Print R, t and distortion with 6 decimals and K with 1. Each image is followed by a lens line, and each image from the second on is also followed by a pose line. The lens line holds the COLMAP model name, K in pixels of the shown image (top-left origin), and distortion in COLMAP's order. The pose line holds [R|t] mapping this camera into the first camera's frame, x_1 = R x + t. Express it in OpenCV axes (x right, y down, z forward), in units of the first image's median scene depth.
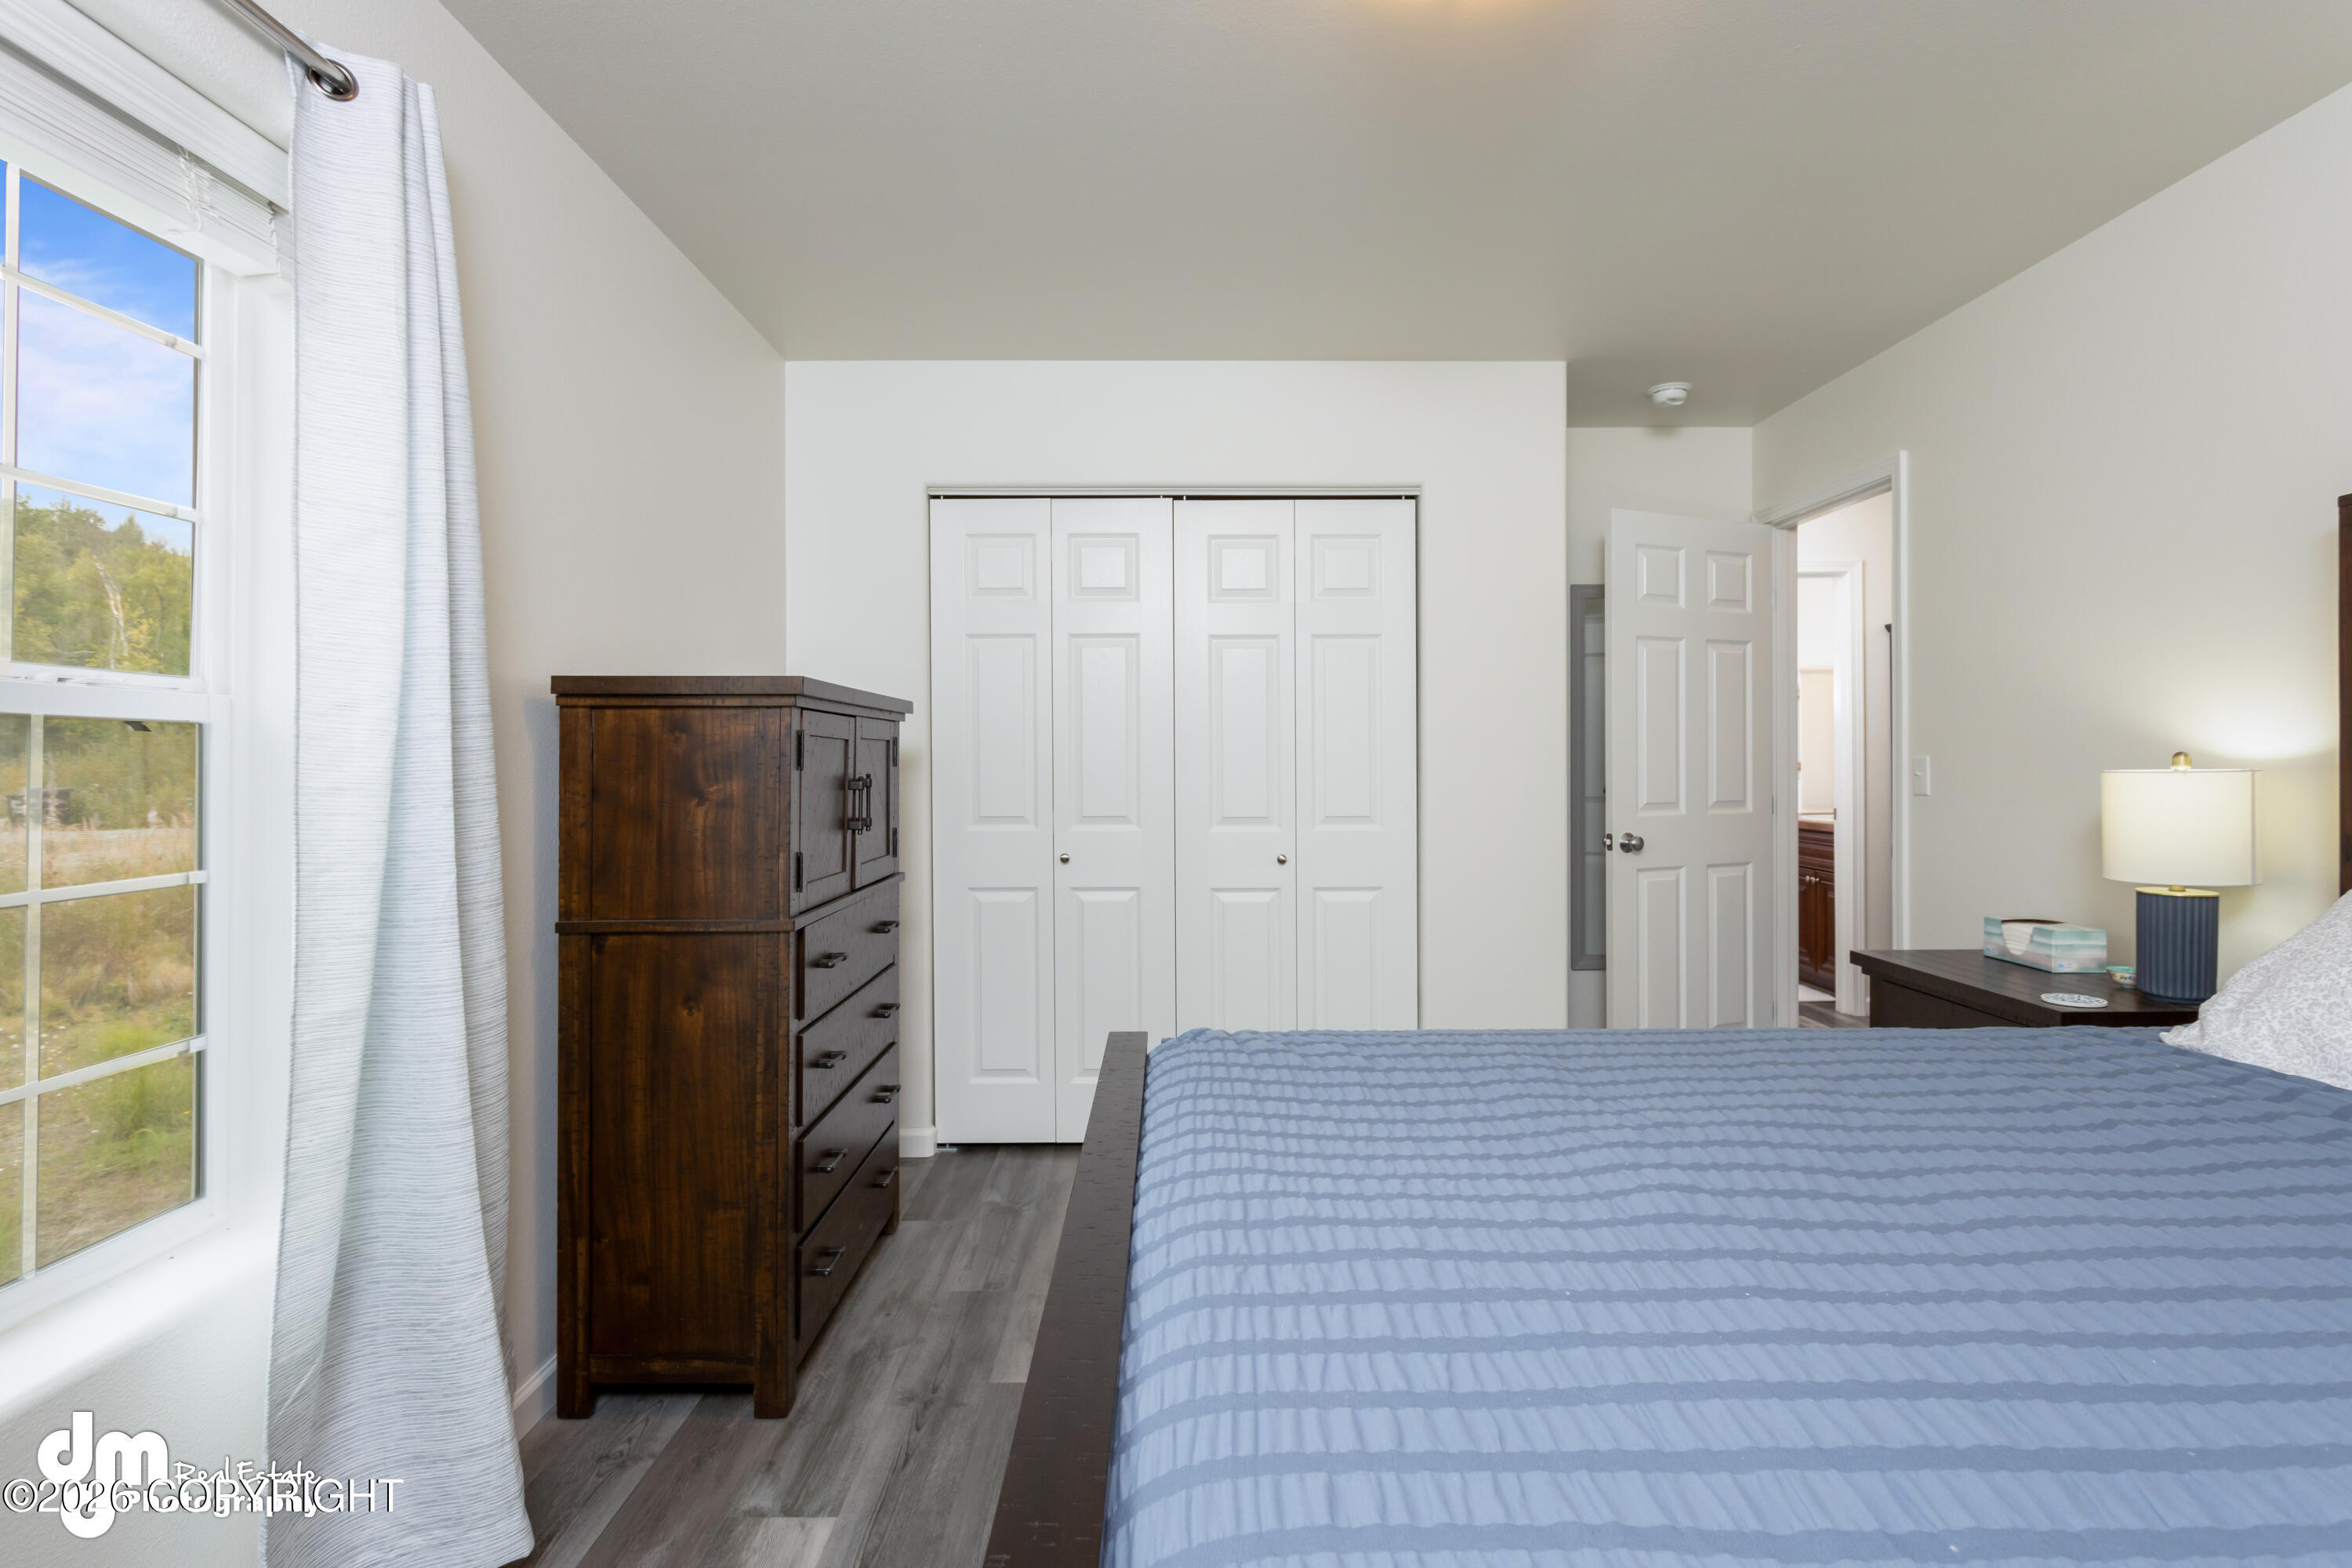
lens RADIAL K [[1195.8, 0, 1200.0], [0, 1195.8, 759.4], [0, 0, 1]] dist [-0.001191, -0.000043]
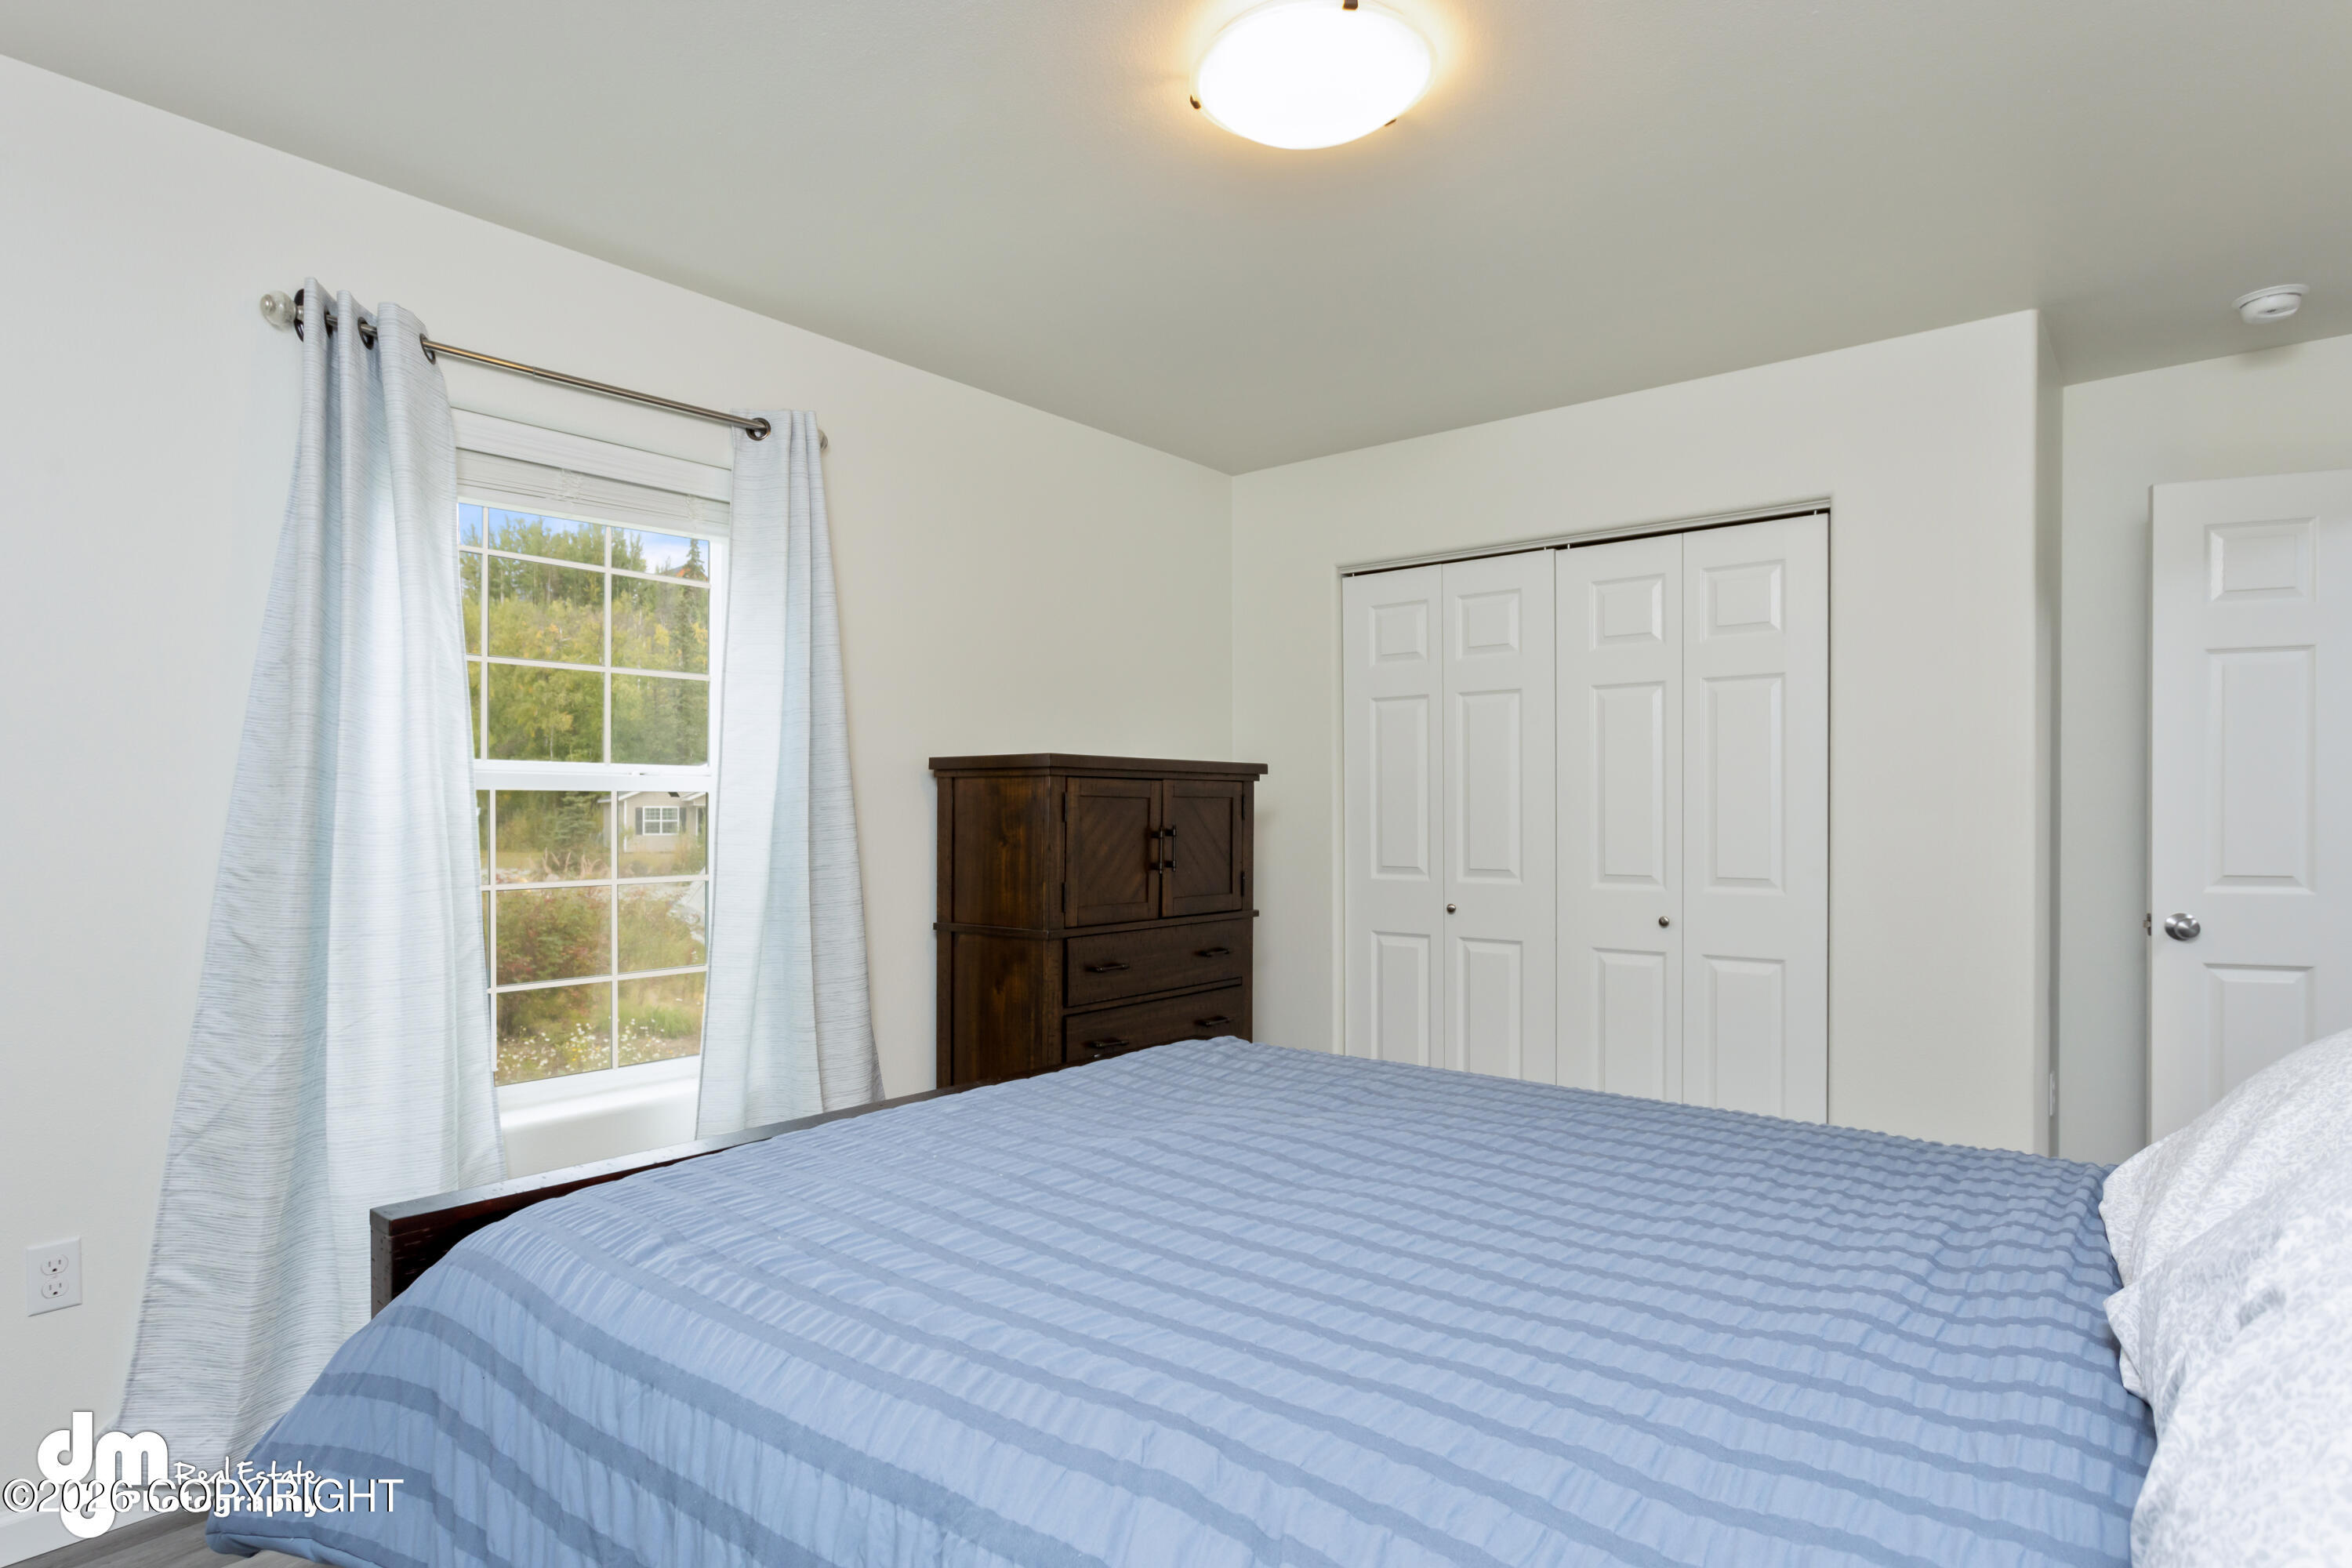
lens RADIAL K [[1297.9, 0, 1183.0], [0, 1297.9, 844.1], [0, 0, 1]] dist [-0.006039, -0.000597]
pose [[0.764641, 0.016596, -0.644243, 0.466766], [-0.001148, 0.999702, 0.024390, -0.001029], [0.644455, -0.017910, 0.764432, -0.019192]]
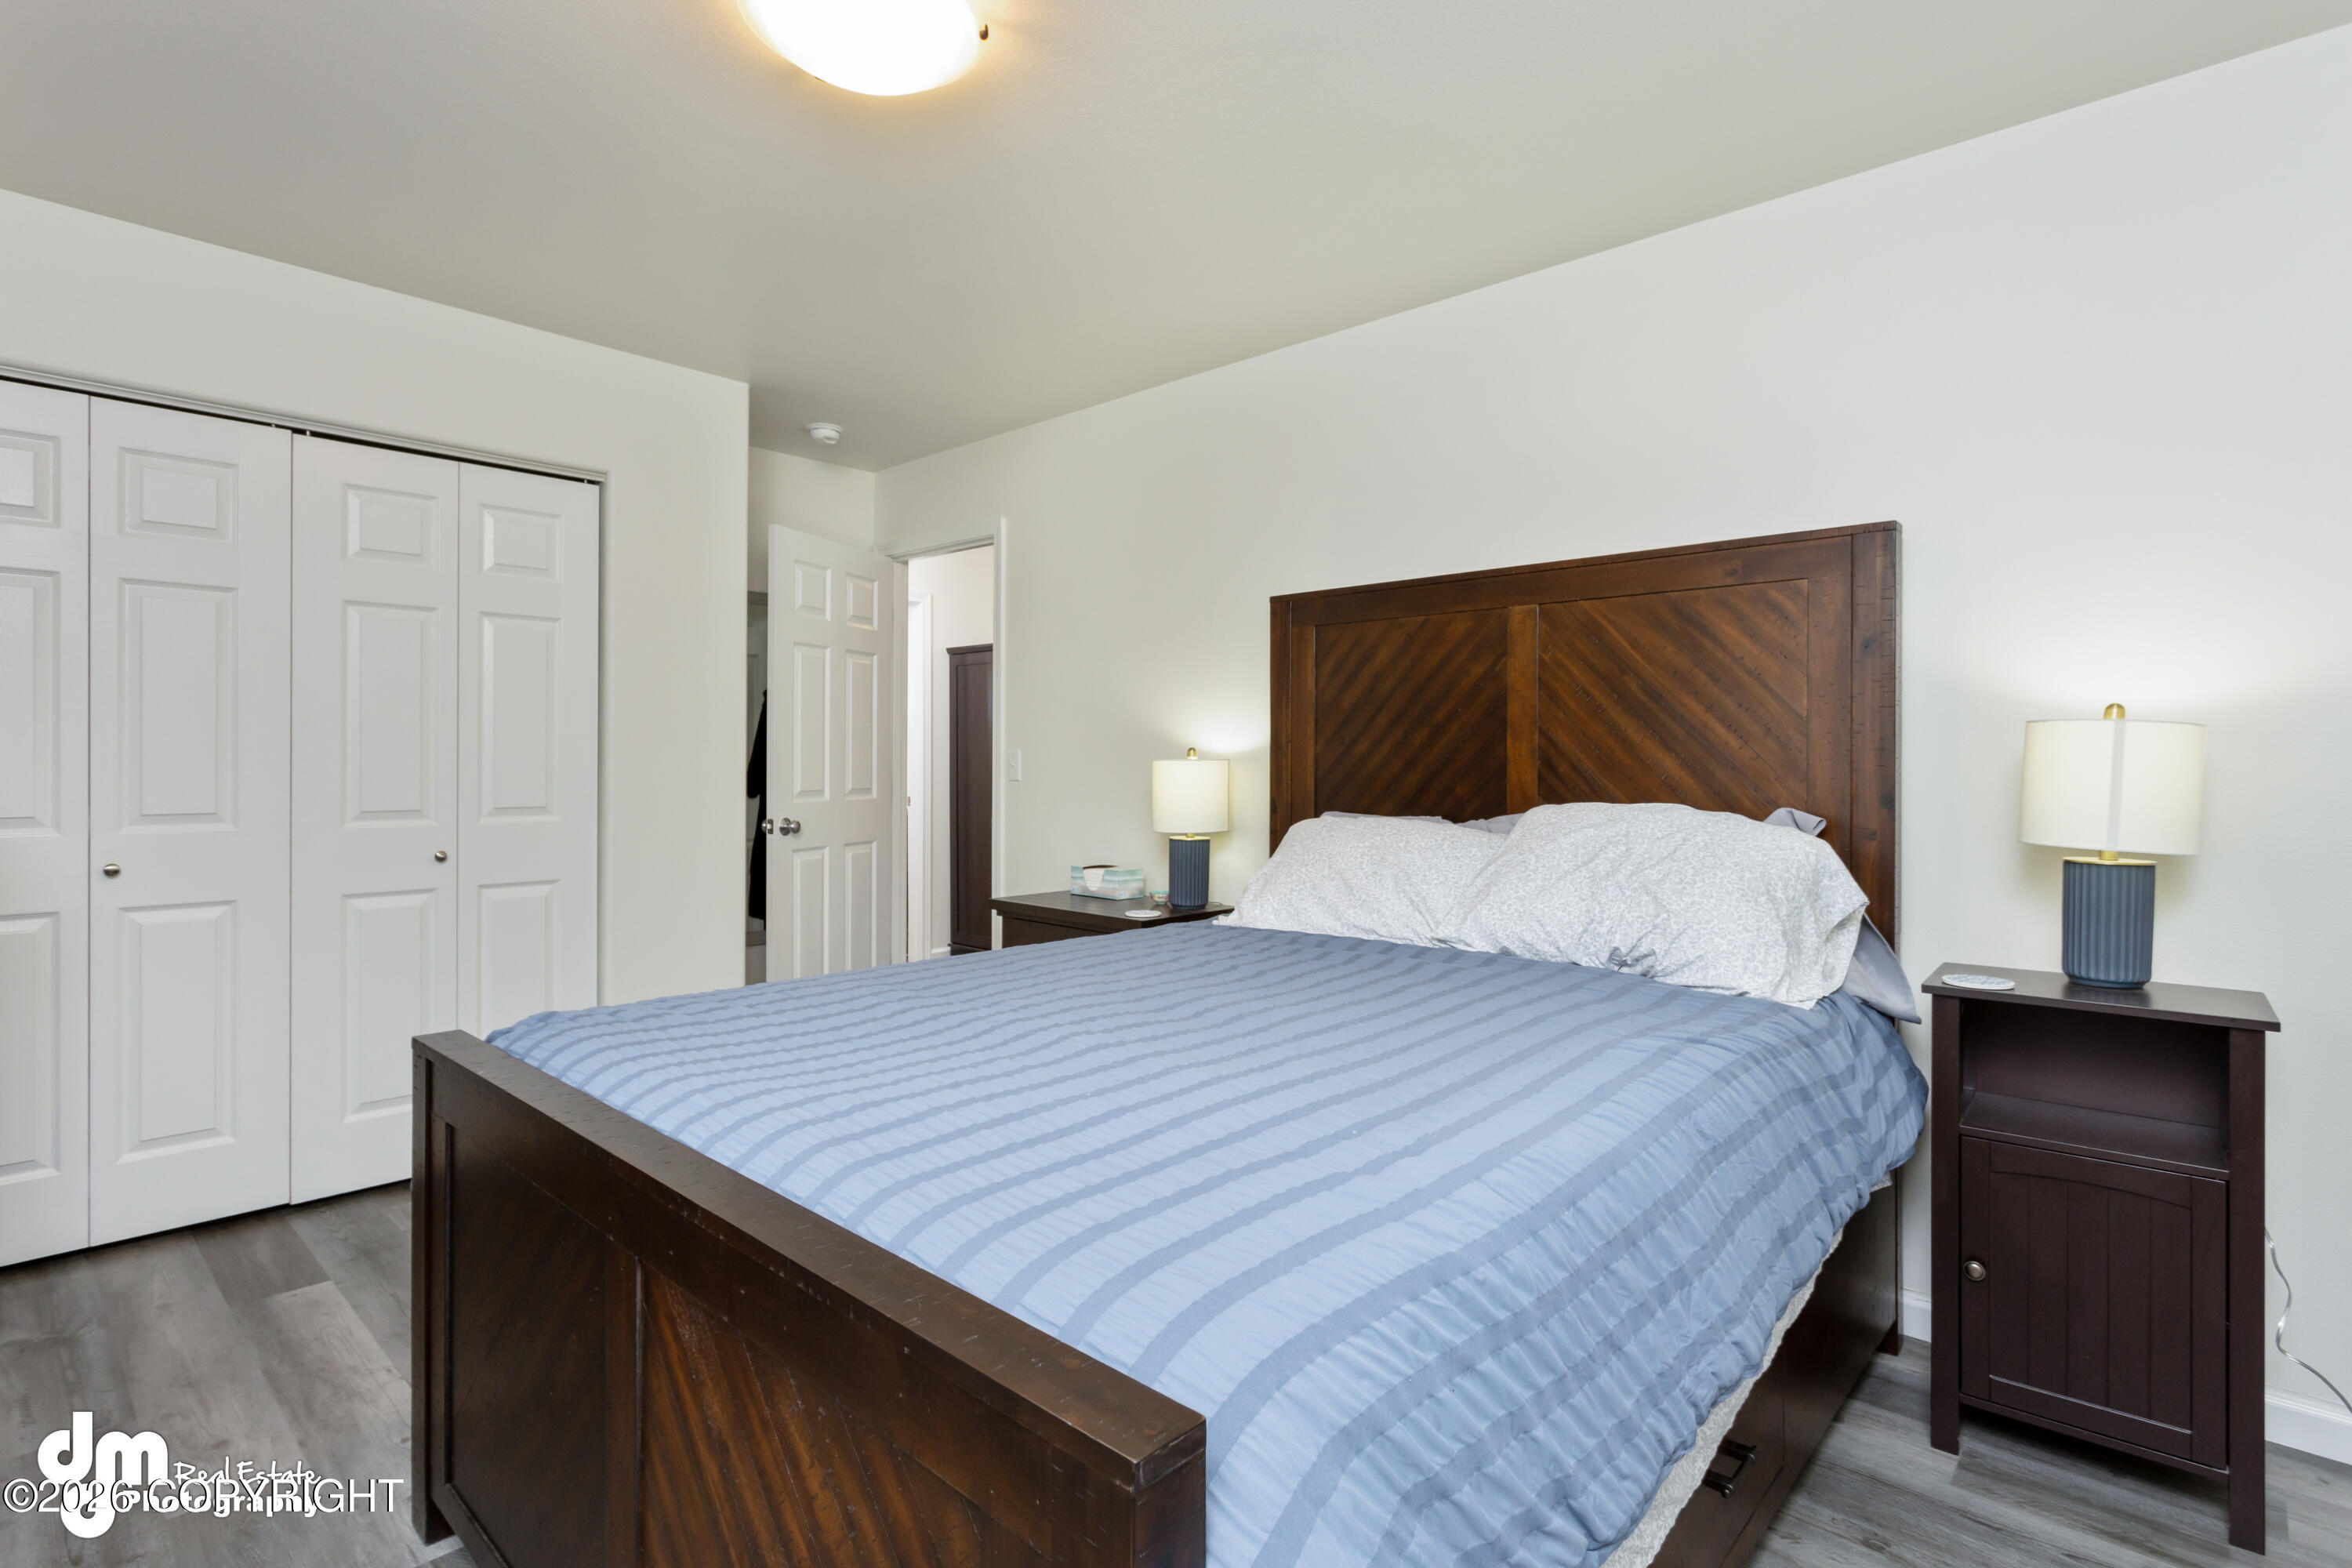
lens RADIAL K [[1159.2, 0, 1215.2], [0, 1159.2, 761.8], [0, 0, 1]] dist [0.003240, 0.001208]
pose [[0.669224, 0.006633, 0.743031, -0.206965], [-0.005501, 0.999977, -0.003972, 0.013175], [-0.743040, -0.001429, 0.669245, -0.023056]]
